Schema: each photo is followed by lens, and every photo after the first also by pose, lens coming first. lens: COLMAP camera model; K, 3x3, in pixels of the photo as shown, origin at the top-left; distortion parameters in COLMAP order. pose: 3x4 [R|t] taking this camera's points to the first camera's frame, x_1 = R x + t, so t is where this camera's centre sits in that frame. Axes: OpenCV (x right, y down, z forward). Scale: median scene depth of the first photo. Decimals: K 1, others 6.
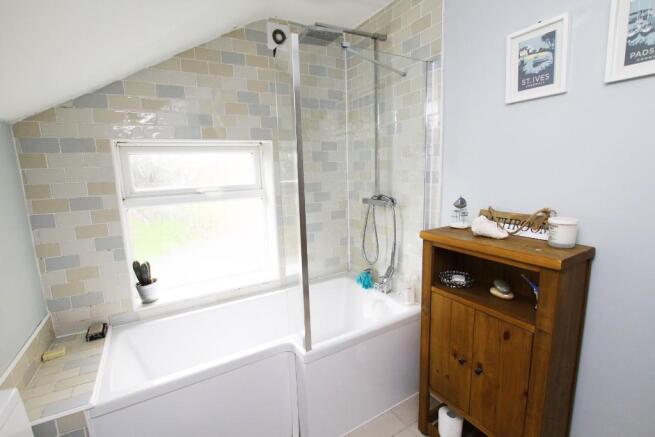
lens RADIAL K [[304.1, 0, 327.5], [0, 304.1, 218.5], [0, 0, 1]] dist [-0.028304, 0.001248]
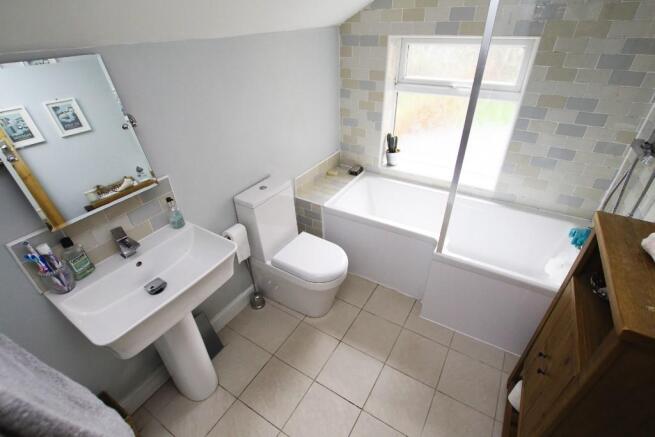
lens RADIAL K [[304.1, 0, 327.5], [0, 304.1, 218.5], [0, 0, 1]] dist [-0.028304, 0.001248]
pose [[0.470170, 0.496610, -0.729602, 0.479176], [-0.139185, 0.858050, 0.494346, -0.187967], [0.871532, -0.130876, 0.472550, 0.051797]]
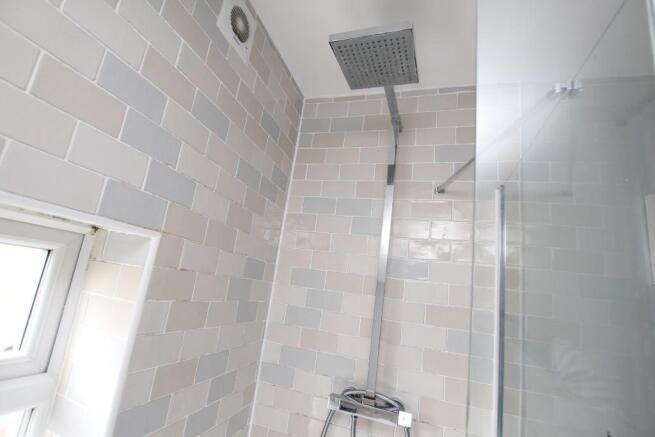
lens RADIAL K [[304.1, 0, 327.5], [0, 304.1, 218.5], [0, 0, 1]] dist [-0.028304, 0.001248]
pose [[0.738560, 0.276540, 0.614861, -0.321618], [-0.044016, 0.929836, -0.365332, -0.199830], [-0.672749, 0.242756, 0.698912, 0.804119]]
